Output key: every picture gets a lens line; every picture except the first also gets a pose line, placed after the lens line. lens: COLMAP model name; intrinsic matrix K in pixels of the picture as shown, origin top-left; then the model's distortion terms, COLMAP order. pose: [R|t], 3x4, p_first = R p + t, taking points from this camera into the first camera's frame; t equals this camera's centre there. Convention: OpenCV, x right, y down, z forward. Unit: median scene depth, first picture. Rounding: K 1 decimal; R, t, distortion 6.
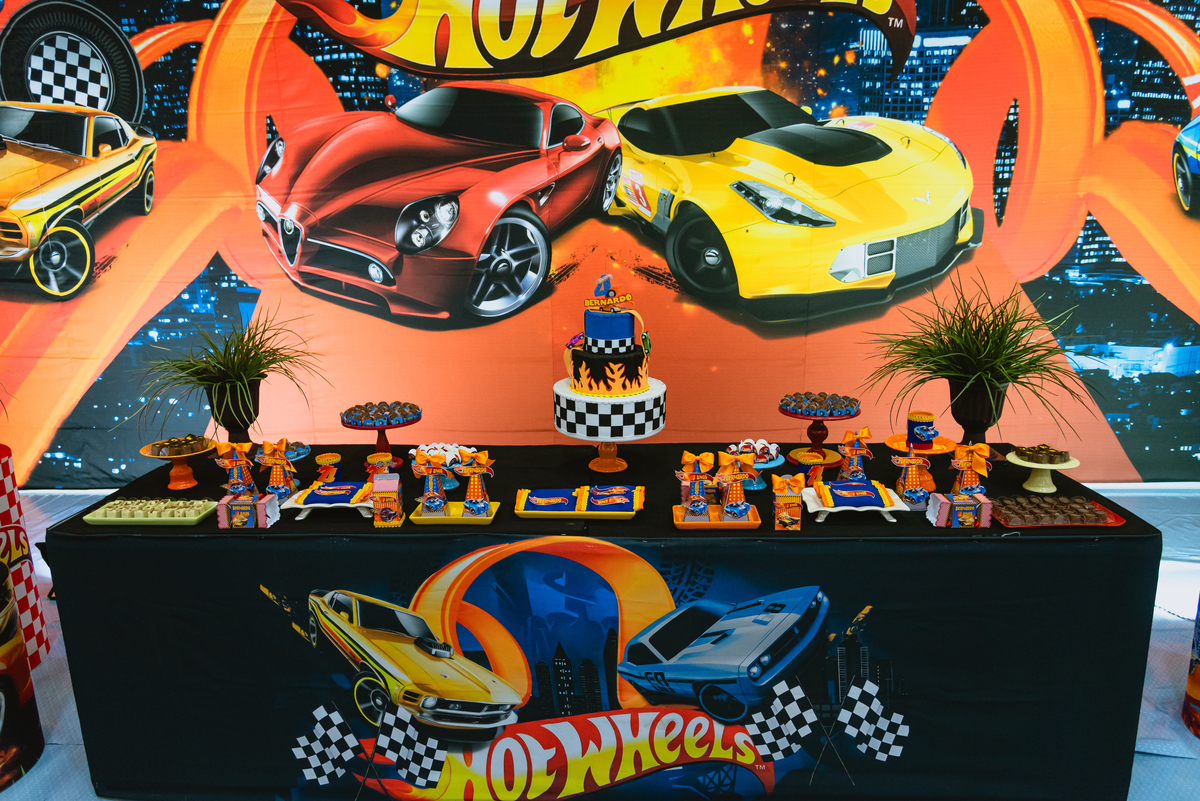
lens RADIAL K [[792.1, 0, 595.7], [0, 792.1, 401.6], [0, 0, 1]] dist [0.003975, -0.002938]
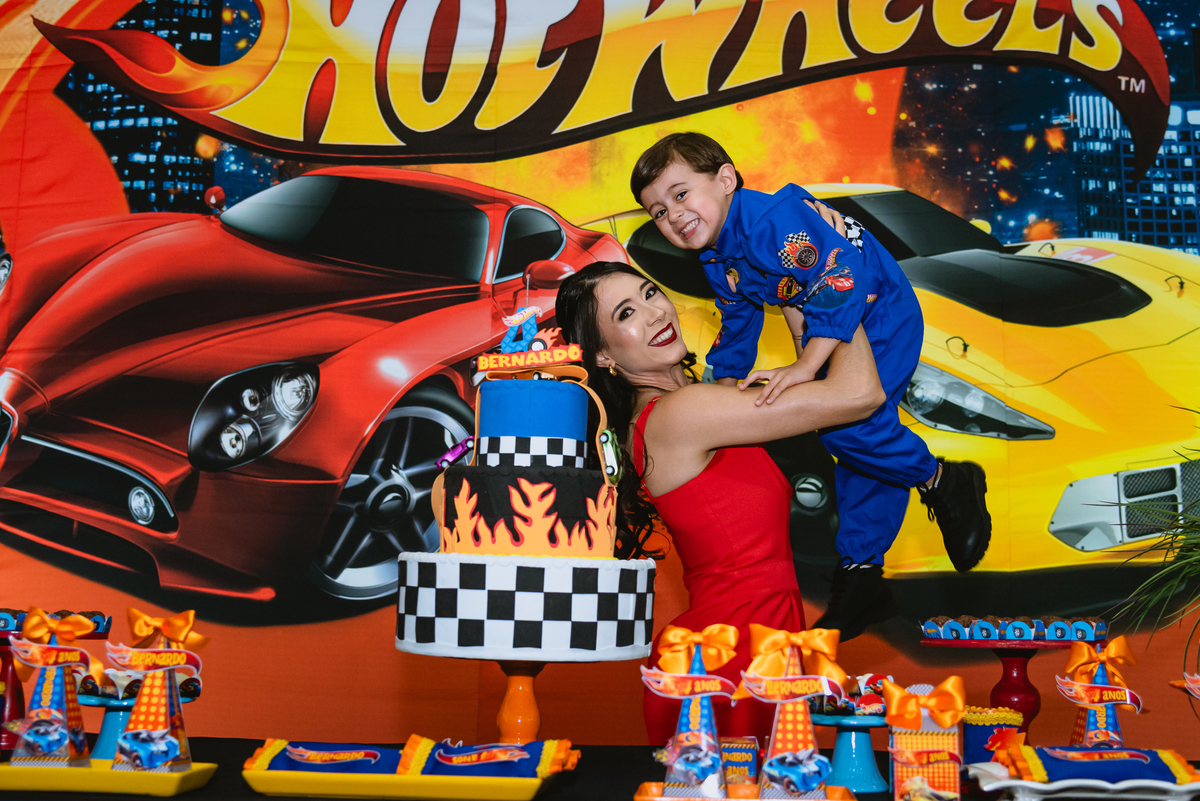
lens RADIAL K [[1465.1, 0, 594.8], [0, 1465.1, 372.5], [0, 0, 1]] dist [0.000098, -0.047397]
pose [[0.998677, 0.030601, -0.041331, 0.050006], [-0.044283, 0.920352, -0.388576, 0.116957], [0.026148, 0.389892, 0.920489, 0.123786]]
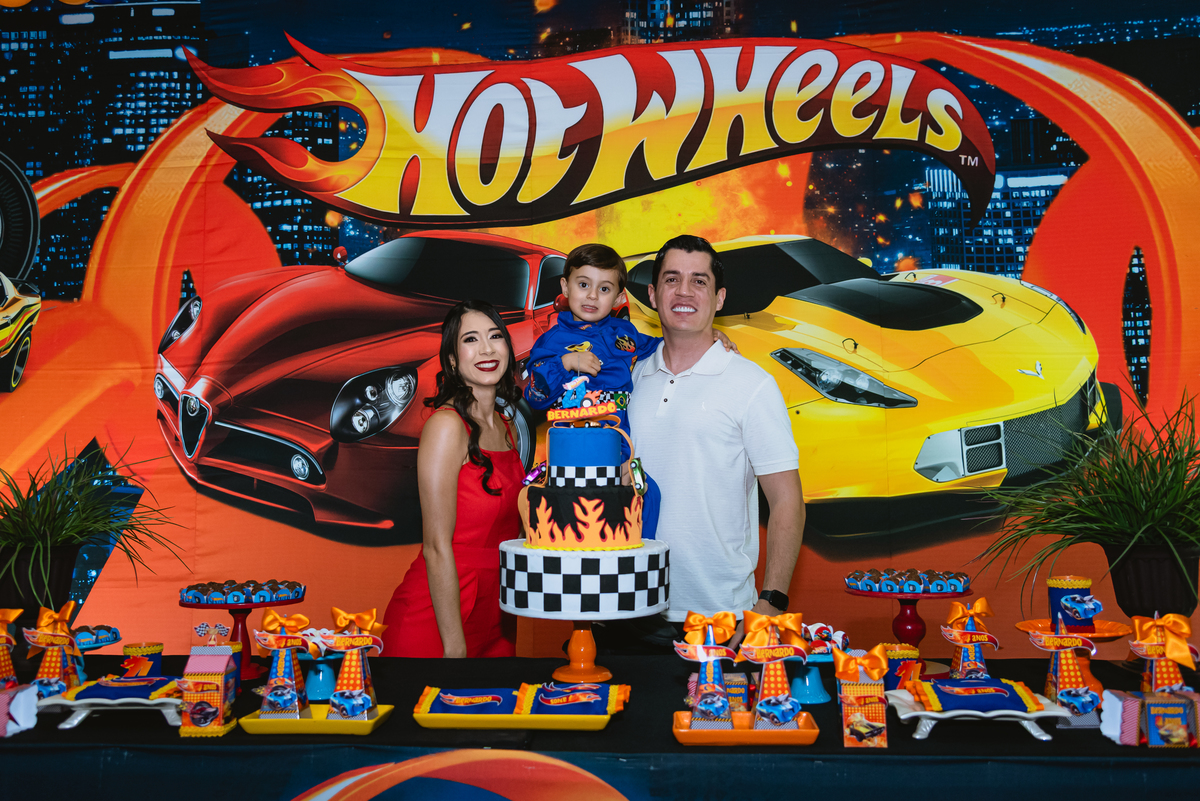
lens RADIAL K [[1004.1, 0, 593.1], [0, 1004.1, 379.7], [0, 0, 1]] dist [0.045488, -0.050047]
pose [[0.999467, 0.005111, -0.032251, 0.030112], [-0.015569, 0.942774, -0.333068, 0.076679], [0.028703, 0.333393, 0.942351, 0.093429]]
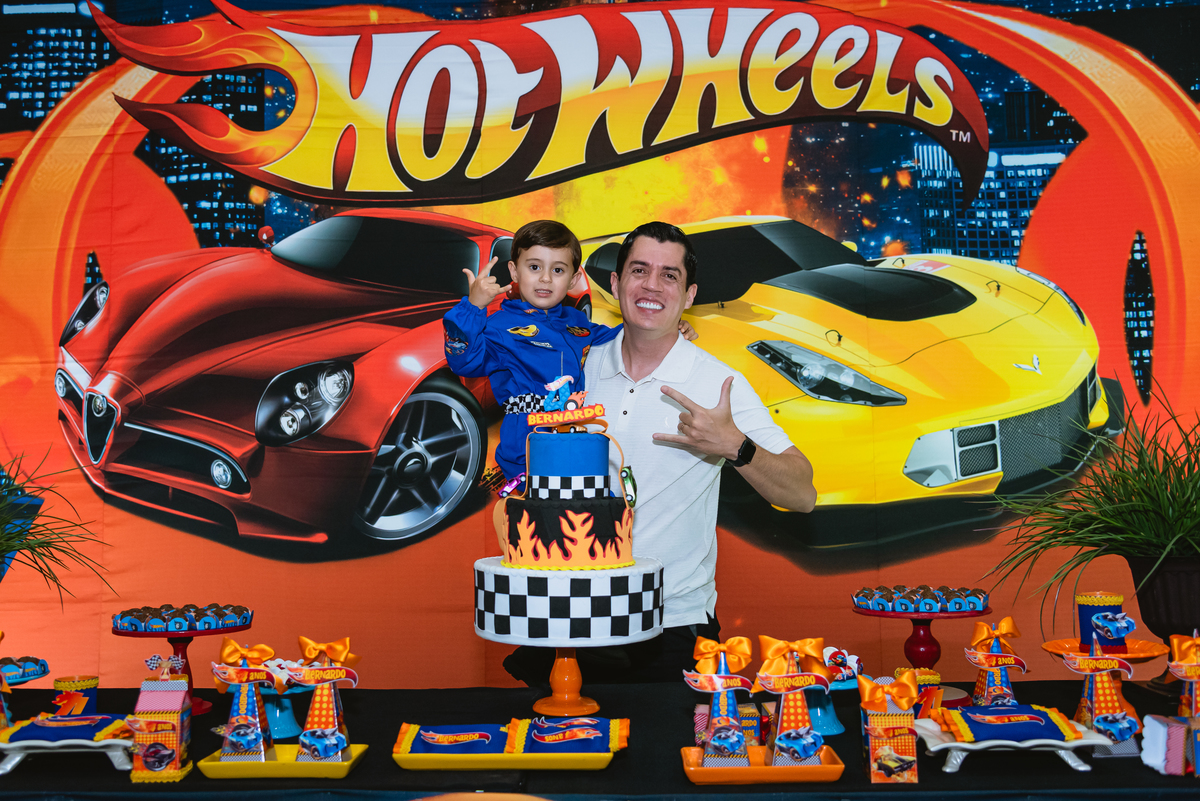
lens RADIAL K [[1118.3, 0, 571.9], [0, 1118.3, 371.9], [0, 0, 1]] dist [0.009207, -0.018110]
pose [[0.999939, 0.004146, 0.010212, 0.006312], [-0.000508, 0.942921, -0.333017, 0.073808], [-0.011009, 0.332991, 0.942866, 0.091357]]
